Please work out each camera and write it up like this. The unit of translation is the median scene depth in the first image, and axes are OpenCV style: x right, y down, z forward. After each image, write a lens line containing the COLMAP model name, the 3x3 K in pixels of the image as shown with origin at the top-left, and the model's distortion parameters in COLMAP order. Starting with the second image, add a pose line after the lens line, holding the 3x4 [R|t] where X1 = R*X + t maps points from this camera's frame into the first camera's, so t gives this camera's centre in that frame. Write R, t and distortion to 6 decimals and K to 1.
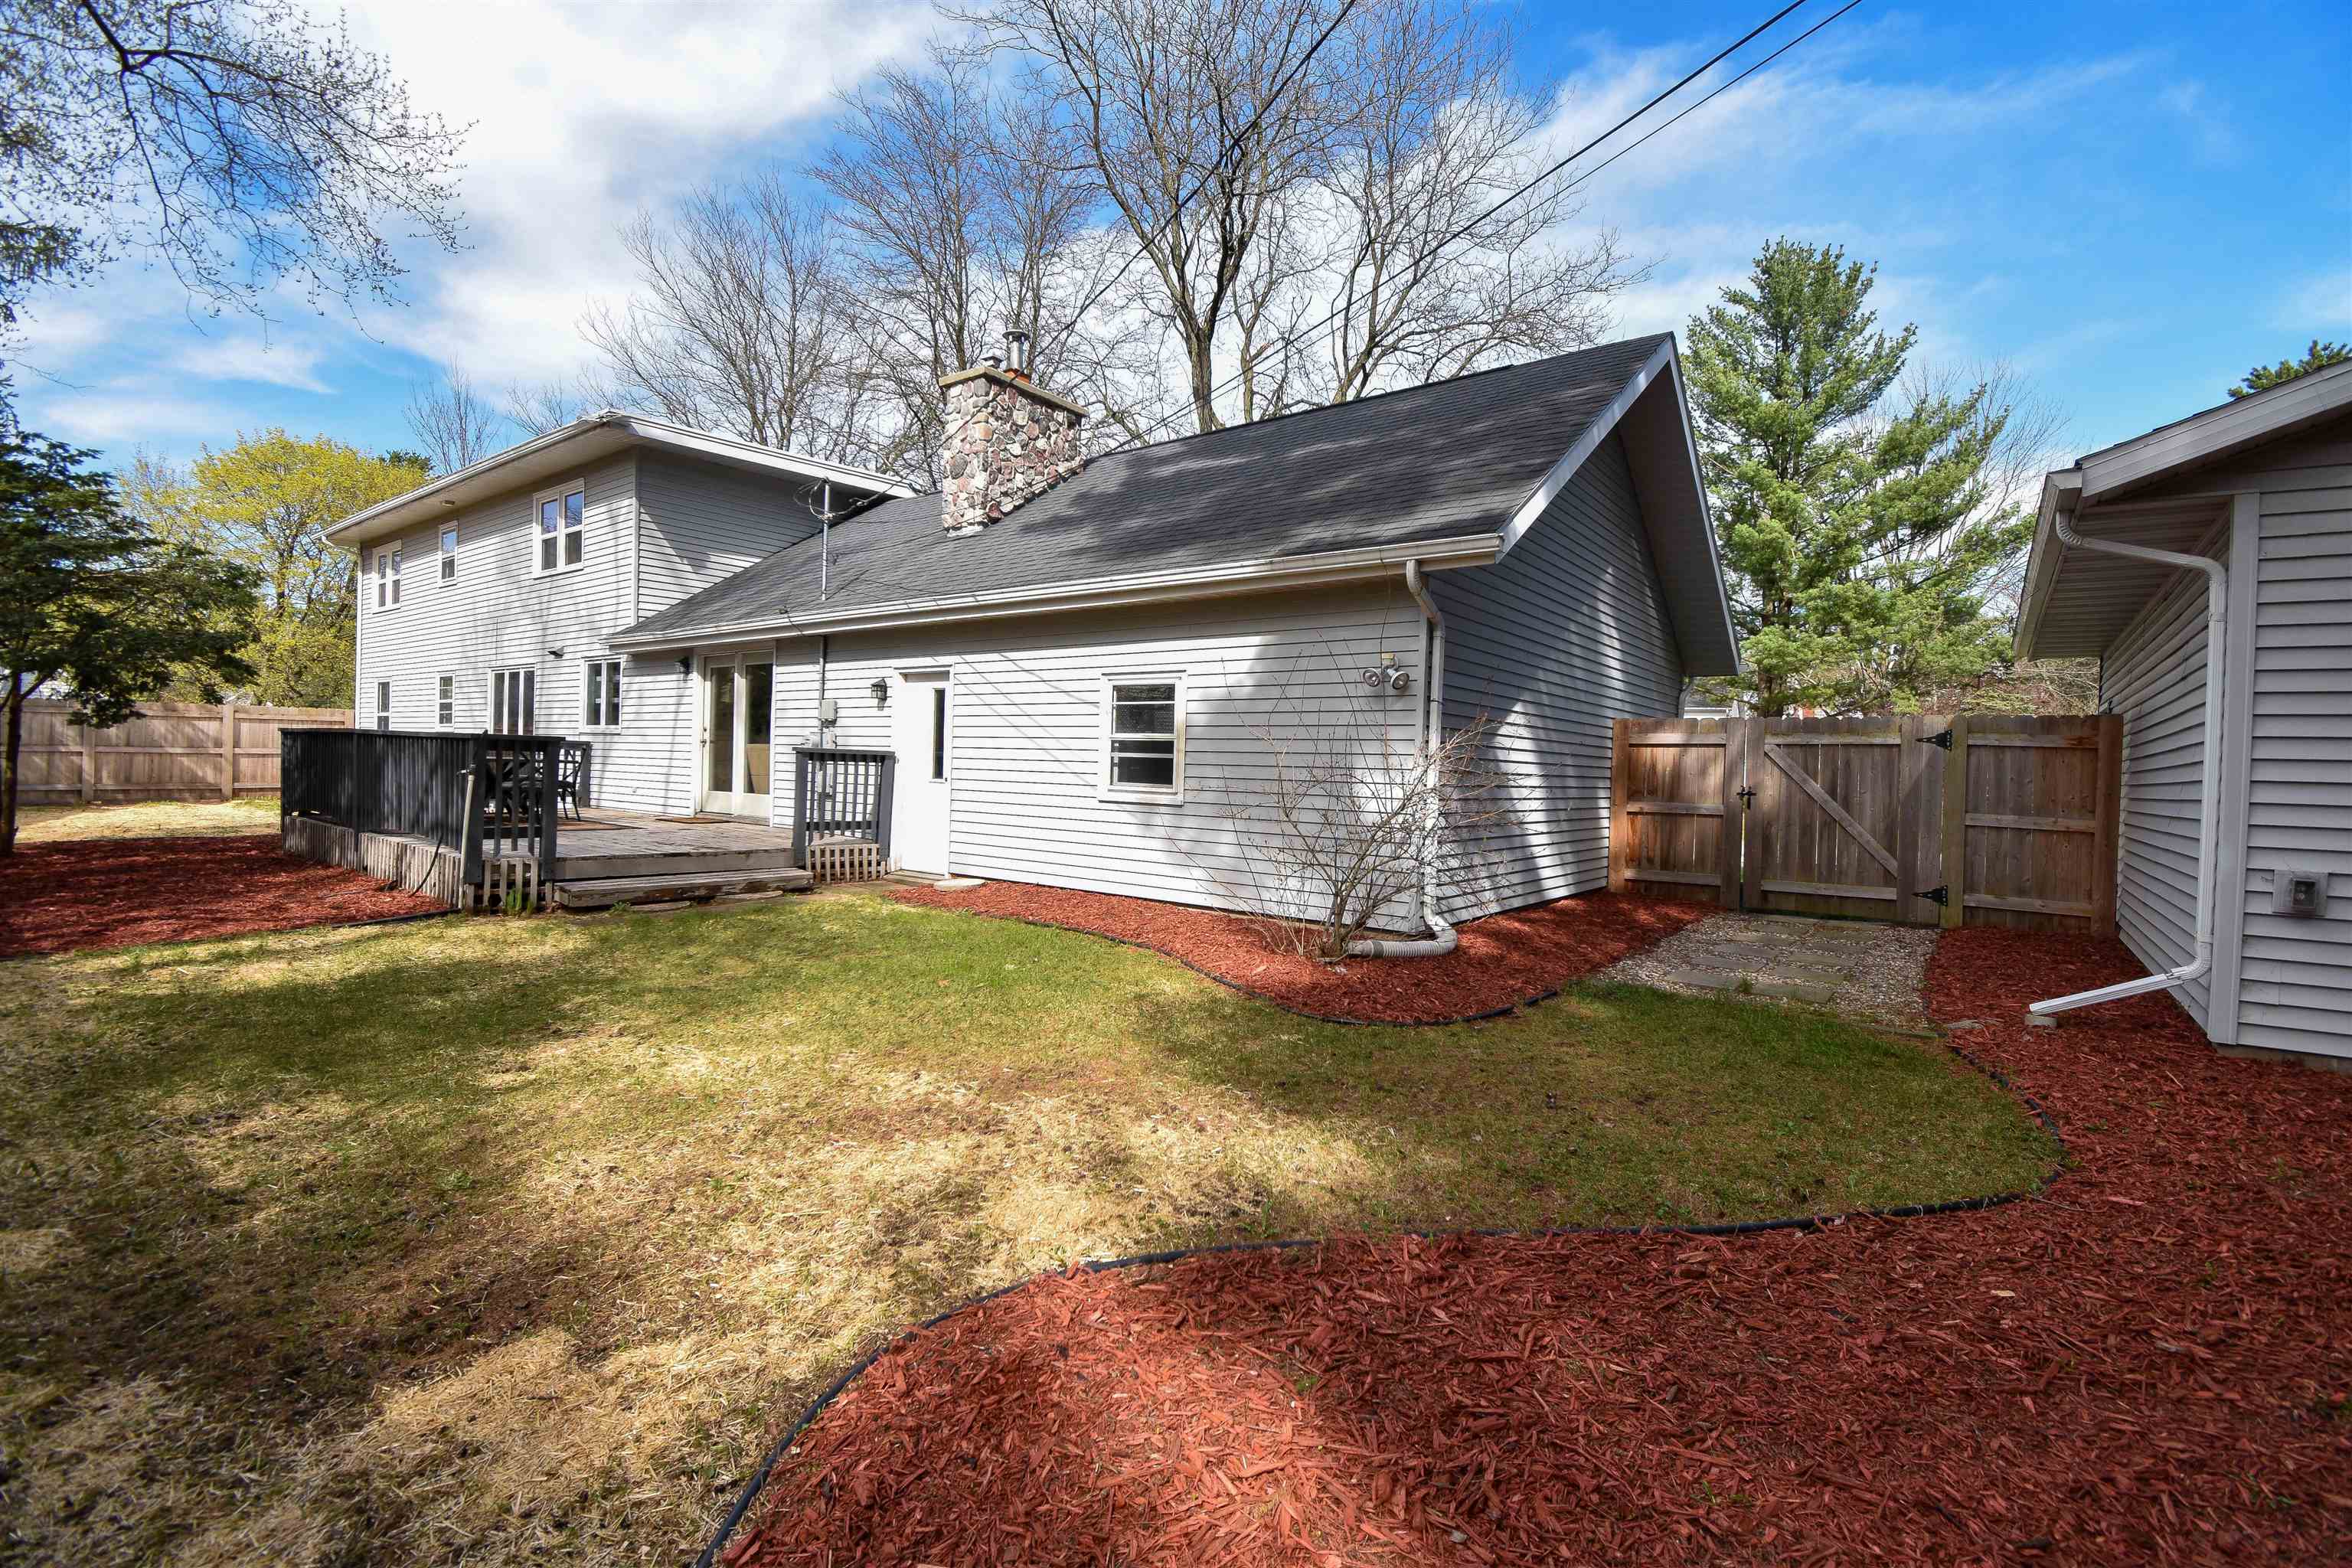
lens RADIAL K [[1045.3, 0, 1181.4], [0, 1045.3, 786.9], [0, 0, 1]] dist [0.014565, -0.022616]
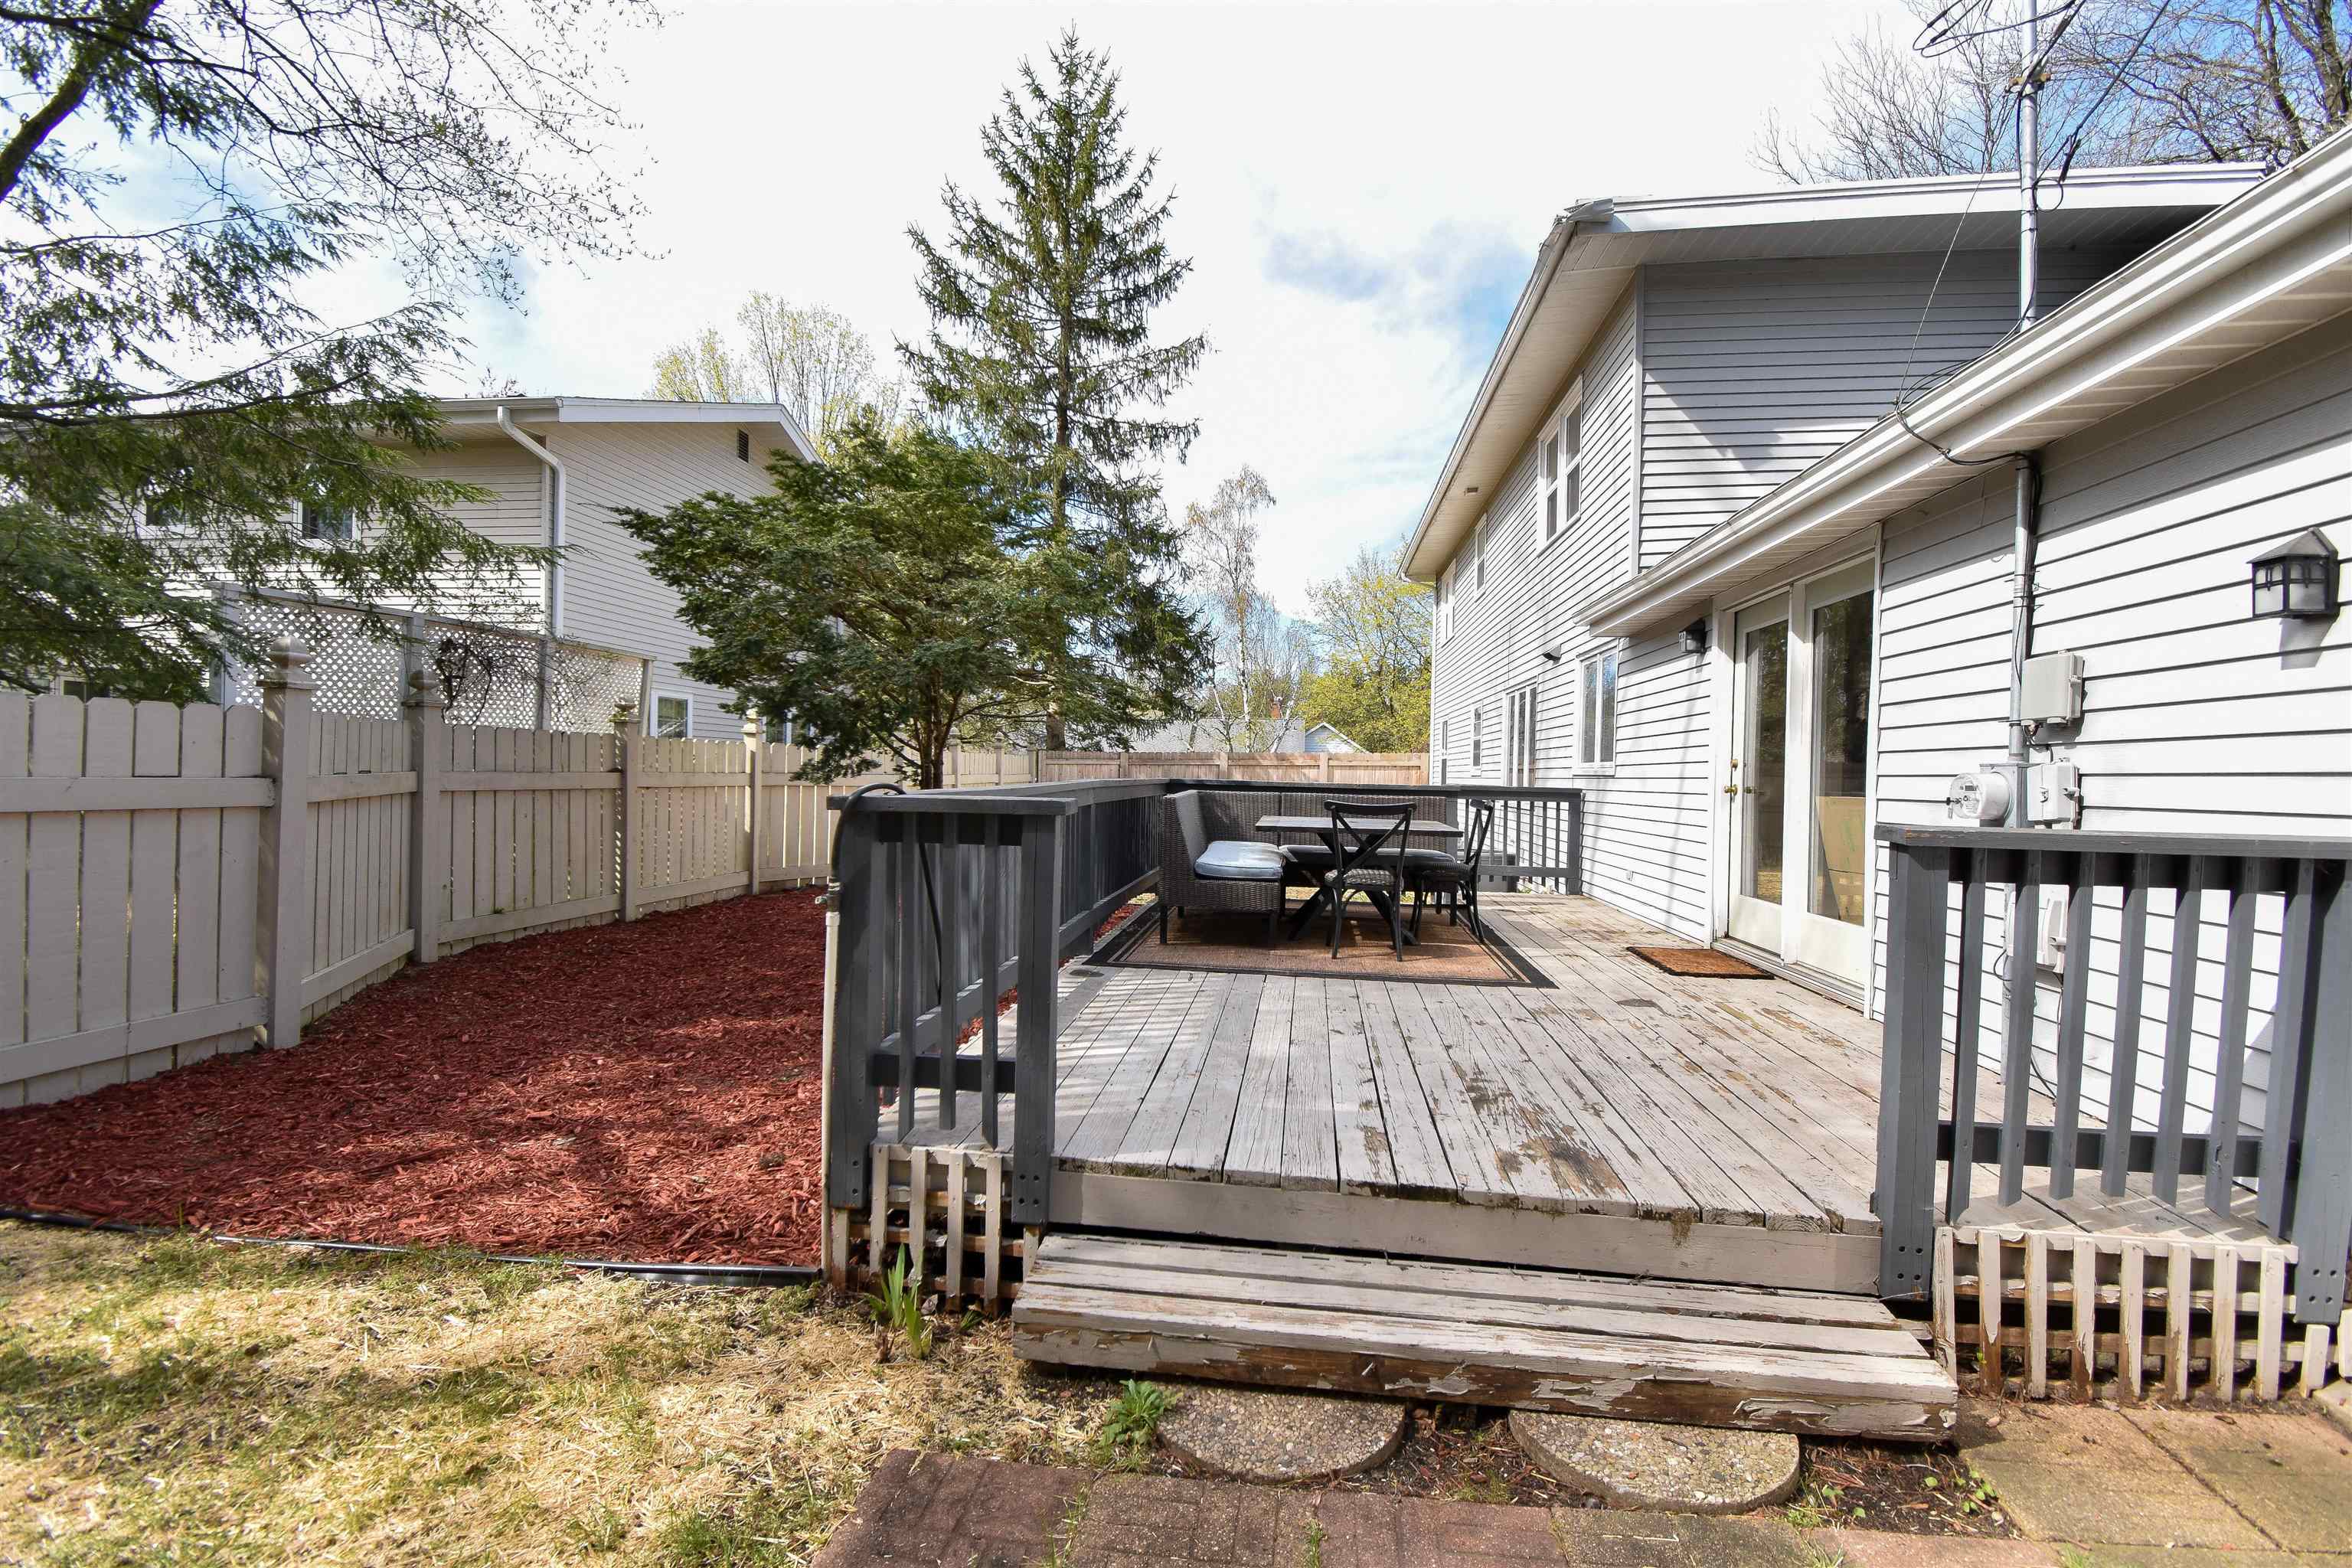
lens RADIAL K [[1045.3, 0, 1181.4], [0, 1045.3, 786.9], [0, 0, 1]] dist [0.014565, -0.022616]
pose [[0.520276, -0.009206, -0.853949, -0.214292], [-0.021138, 0.999497, -0.023653, -0.033633], [0.853737, 0.030356, 0.519820, 0.642044]]
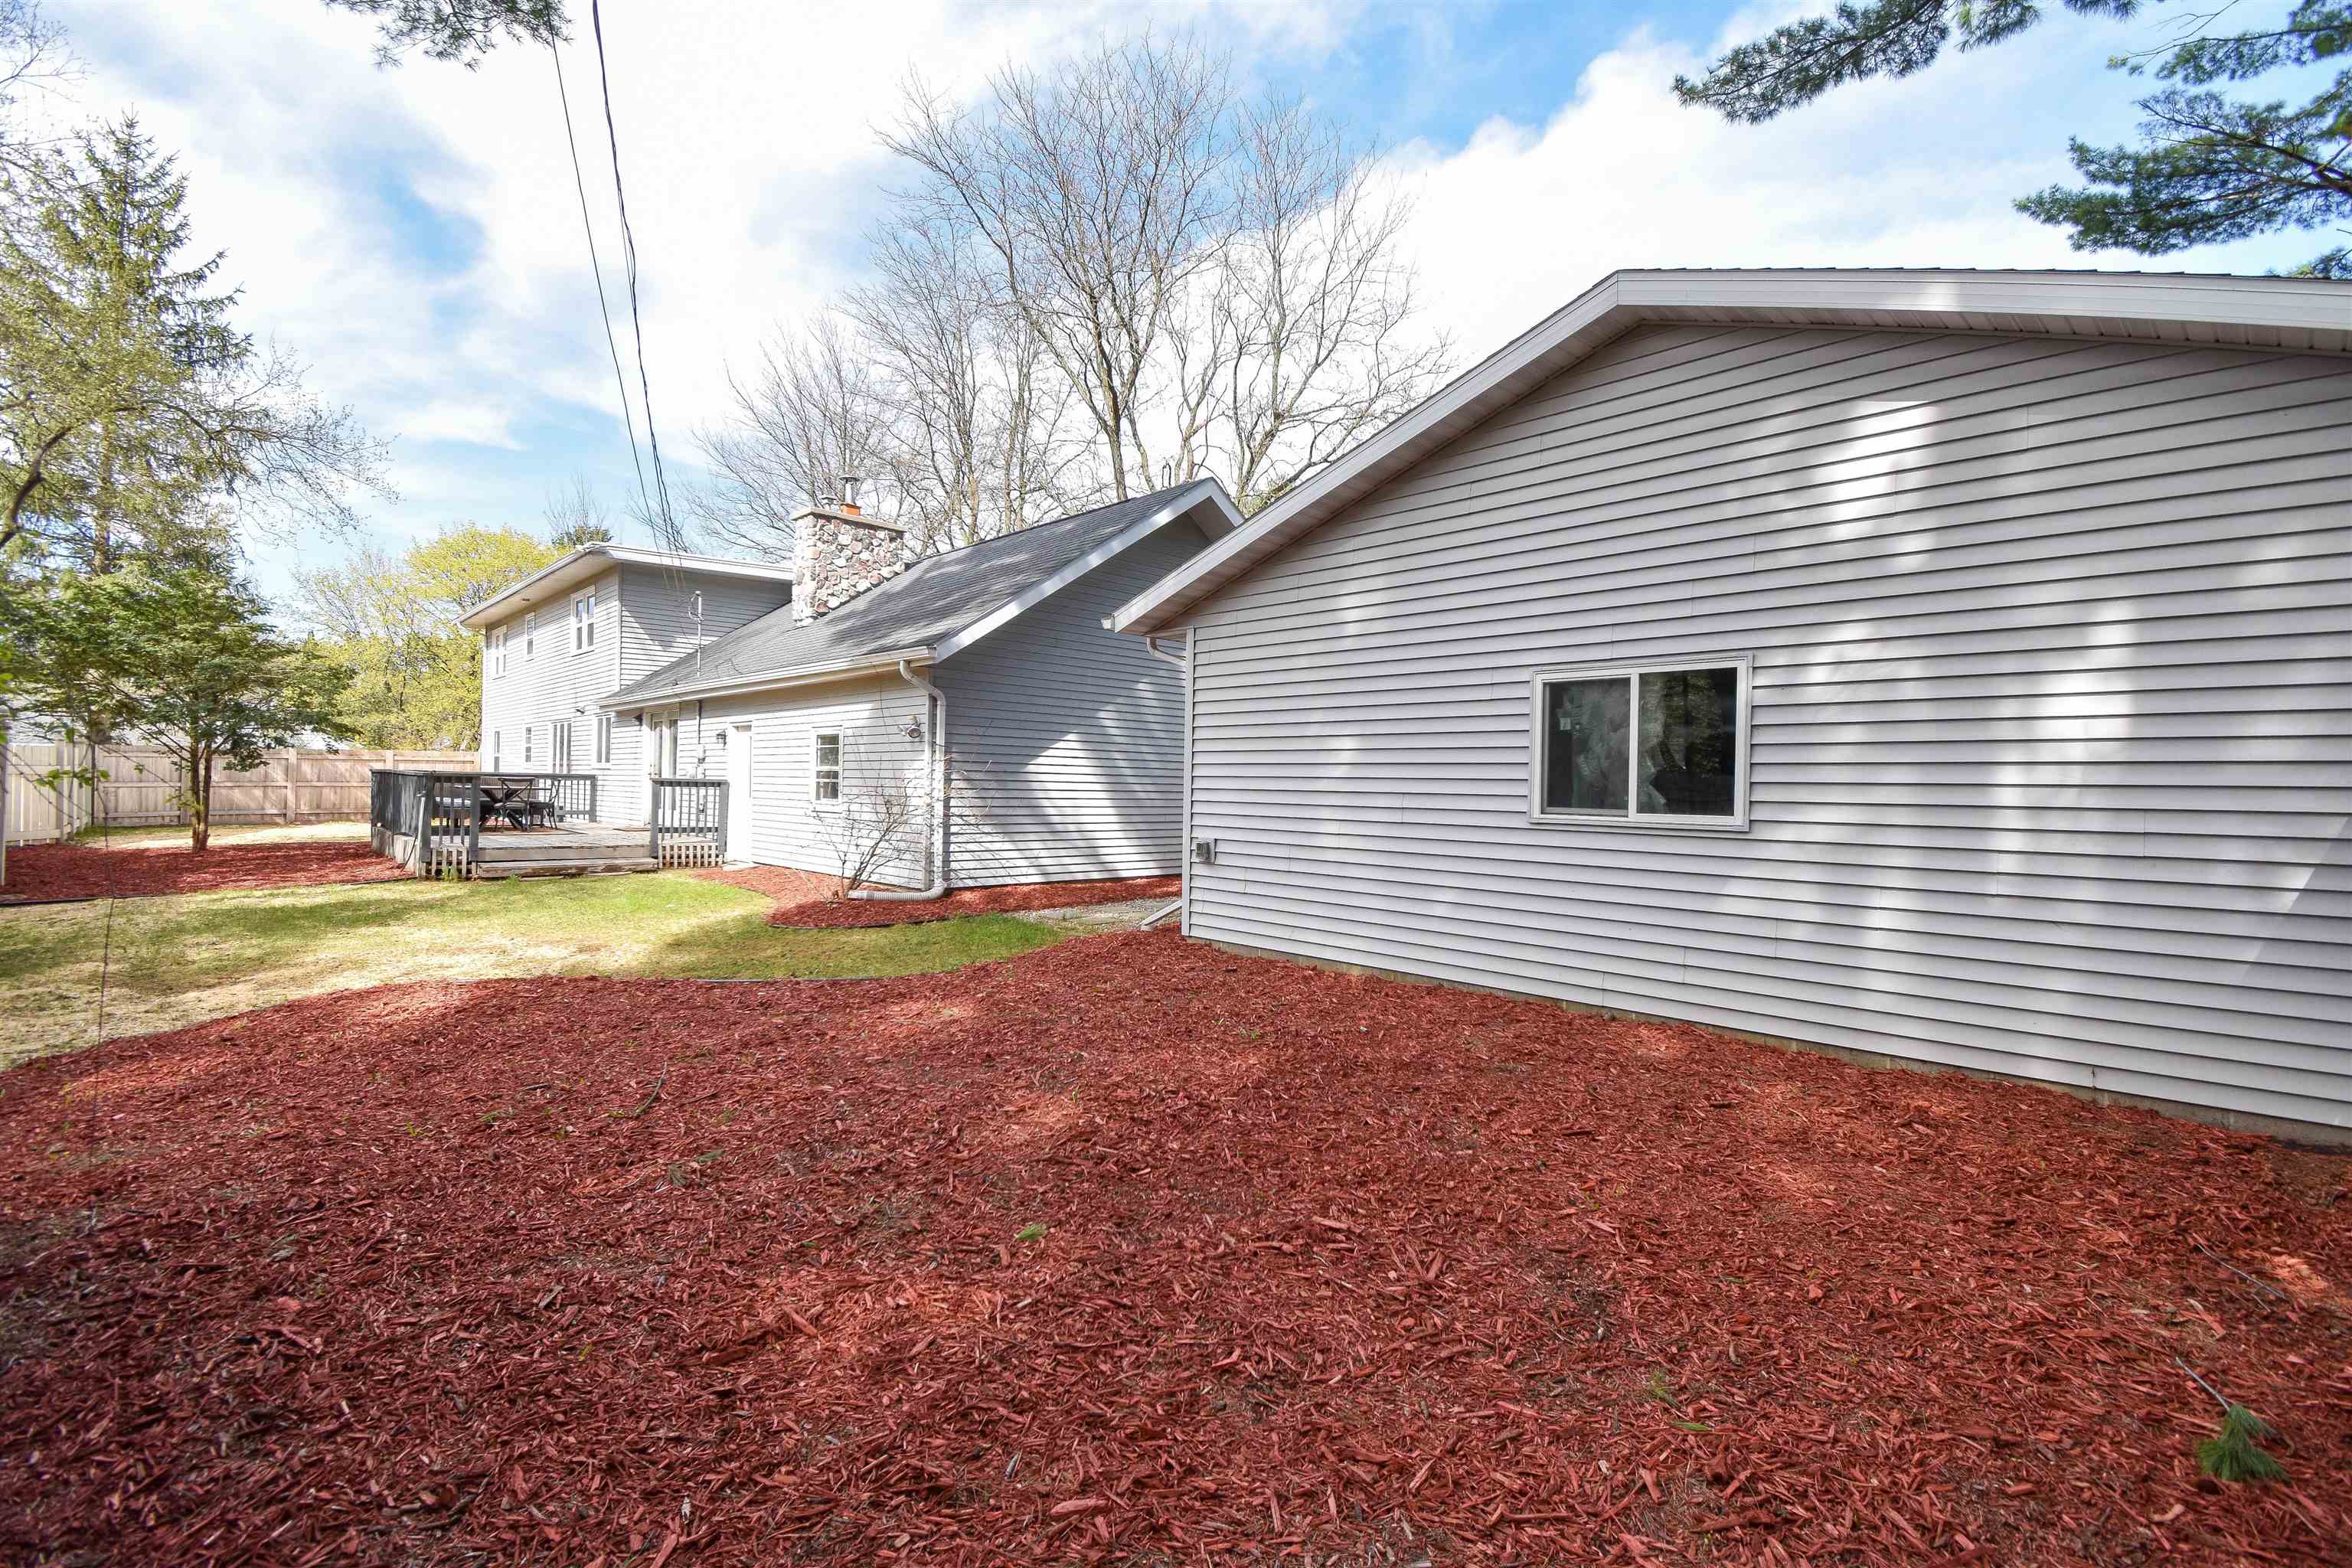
lens RADIAL K [[1045.3, 0, 1181.4], [0, 1045.3, 786.9], [0, 0, 1]] dist [0.014565, -0.022616]
pose [[0.988719, -0.011077, -0.149371, 0.547312], [0.007721, 0.999705, -0.023024, 0.014277], [0.149582, 0.021611, 0.988513, -0.338534]]
